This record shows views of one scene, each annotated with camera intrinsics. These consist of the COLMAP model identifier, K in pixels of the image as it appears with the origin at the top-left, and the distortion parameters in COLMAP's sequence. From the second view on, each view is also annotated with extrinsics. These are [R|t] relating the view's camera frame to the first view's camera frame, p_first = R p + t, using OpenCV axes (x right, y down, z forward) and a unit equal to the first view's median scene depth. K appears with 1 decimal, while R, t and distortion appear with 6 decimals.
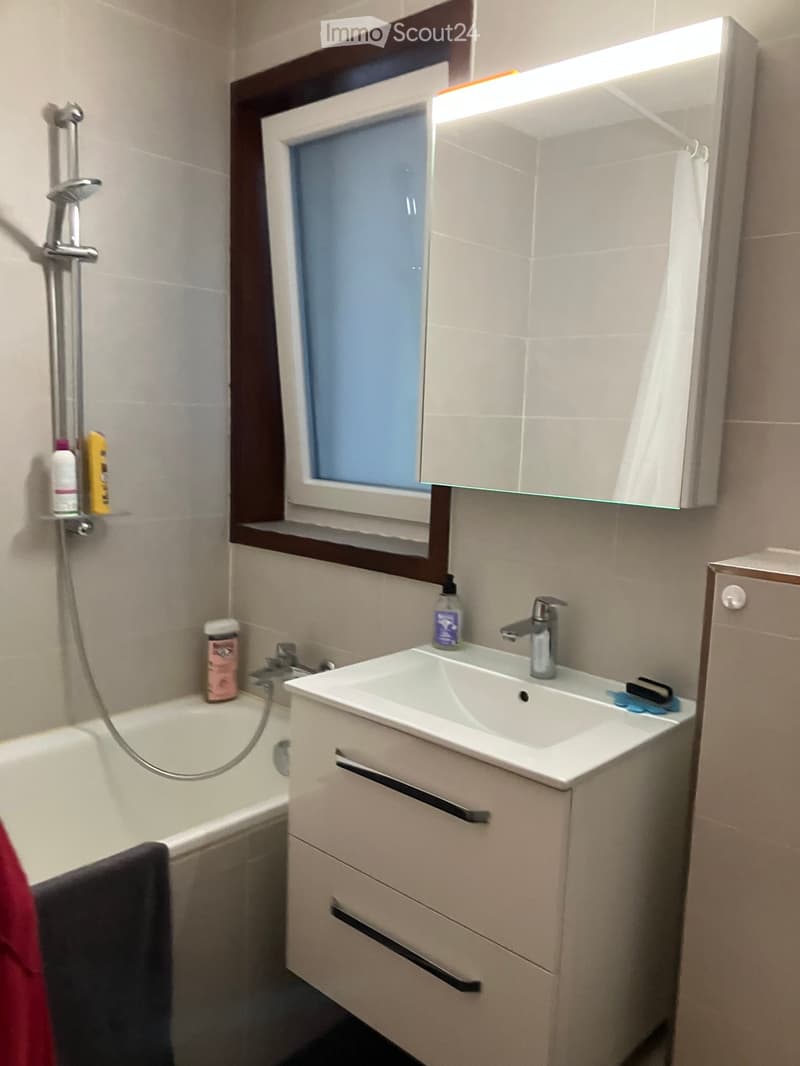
lens RADIAL K [[889.2, 0, 398.9], [0, 889.2, 542.1], [0, 0, 1]] dist [0.050117, -0.009500]
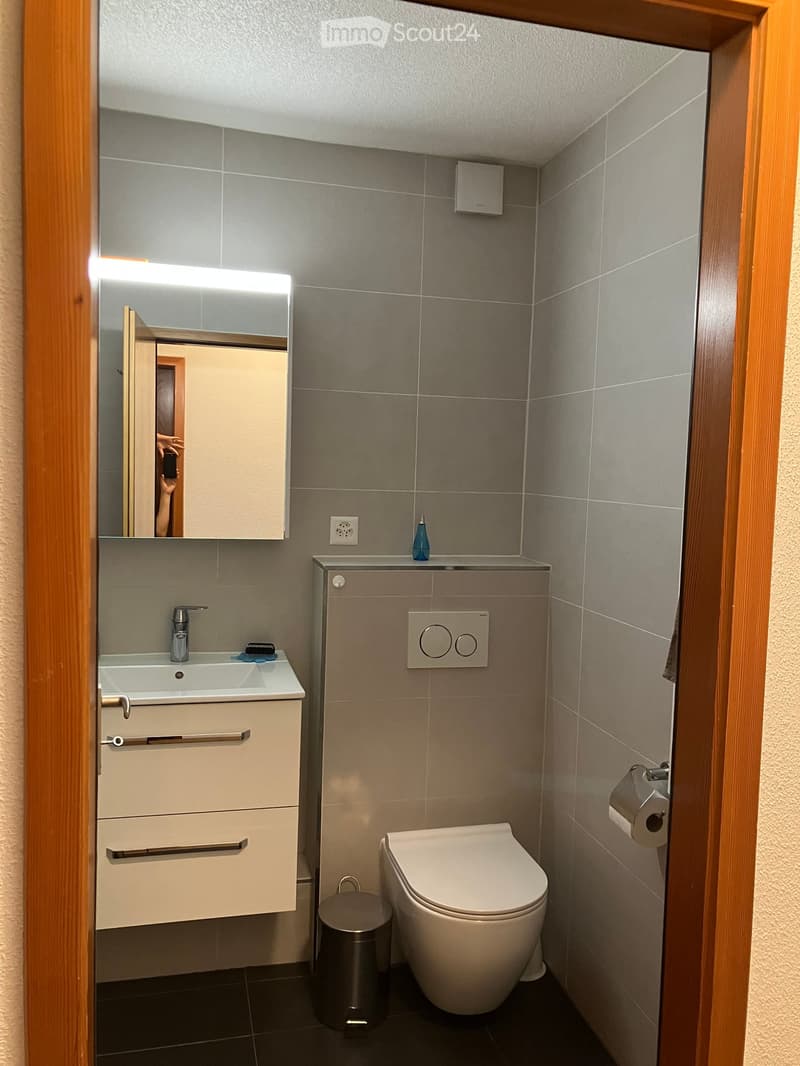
lens RADIAL K [[889.2, 0, 399.8], [0, 889.2, 537.7], [0, 0, 1]] dist [0.050117, -0.009500]
pose [[0.535221, -0.063963, 0.842287, -1.105494], [0.102571, 0.994672, 0.010357, -0.036613], [-0.838461, 0.080851, 0.538930, -0.141097]]
